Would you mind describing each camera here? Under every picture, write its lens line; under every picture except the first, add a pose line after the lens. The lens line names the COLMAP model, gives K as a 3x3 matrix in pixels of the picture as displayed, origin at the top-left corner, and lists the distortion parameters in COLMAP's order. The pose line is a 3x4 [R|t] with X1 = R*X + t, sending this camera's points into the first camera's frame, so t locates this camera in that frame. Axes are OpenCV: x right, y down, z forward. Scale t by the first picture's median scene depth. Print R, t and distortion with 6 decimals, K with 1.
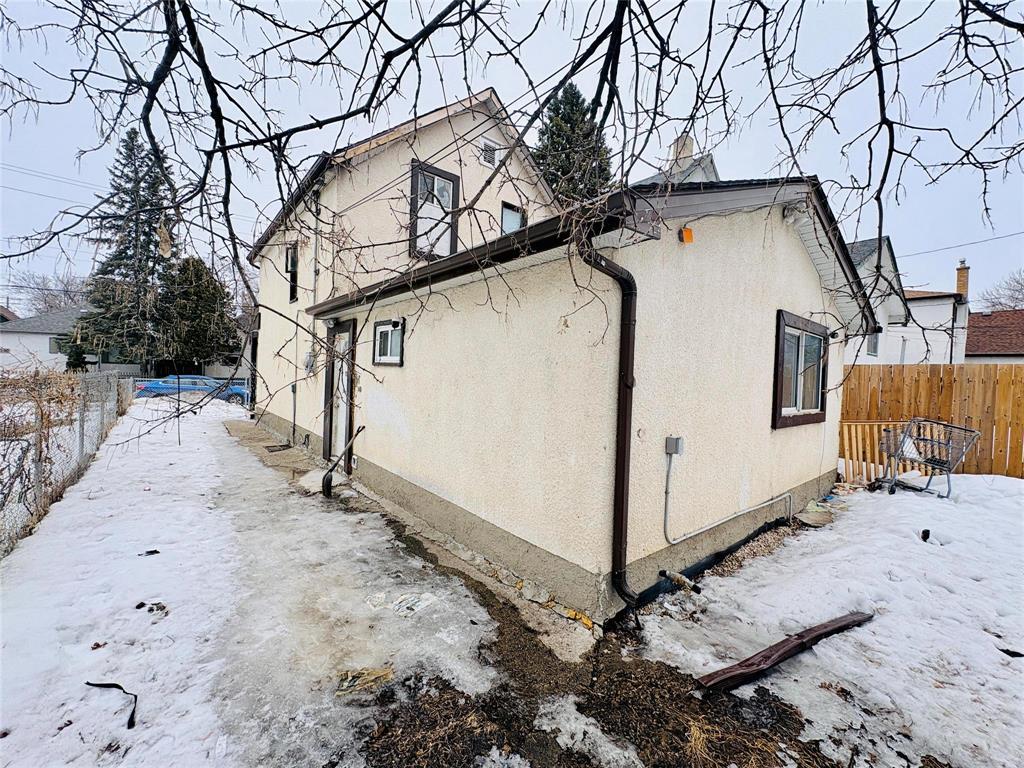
lens RADIAL K [[406.4, 0, 513.3], [0, 406.4, 383.0], [0, 0, 1]] dist [-0.000043, 0.000492]
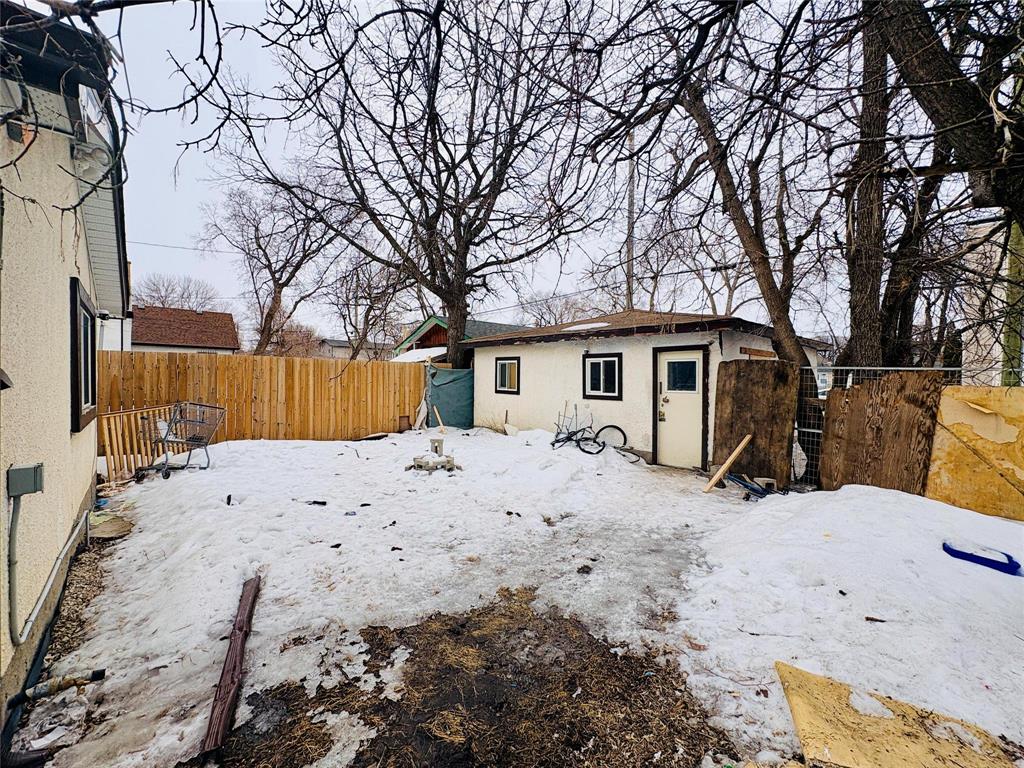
lens RADIAL K [[406.4, 0, 513.3], [0, 406.4, 383.0], [0, 0, 1]] dist [-0.000043, 0.000492]
pose [[-0.046302, -0.045825, 0.997876, -0.244315], [0.011571, 0.998856, 0.046407, -0.010274], [-0.998860, 0.013695, -0.045719, 0.318865]]
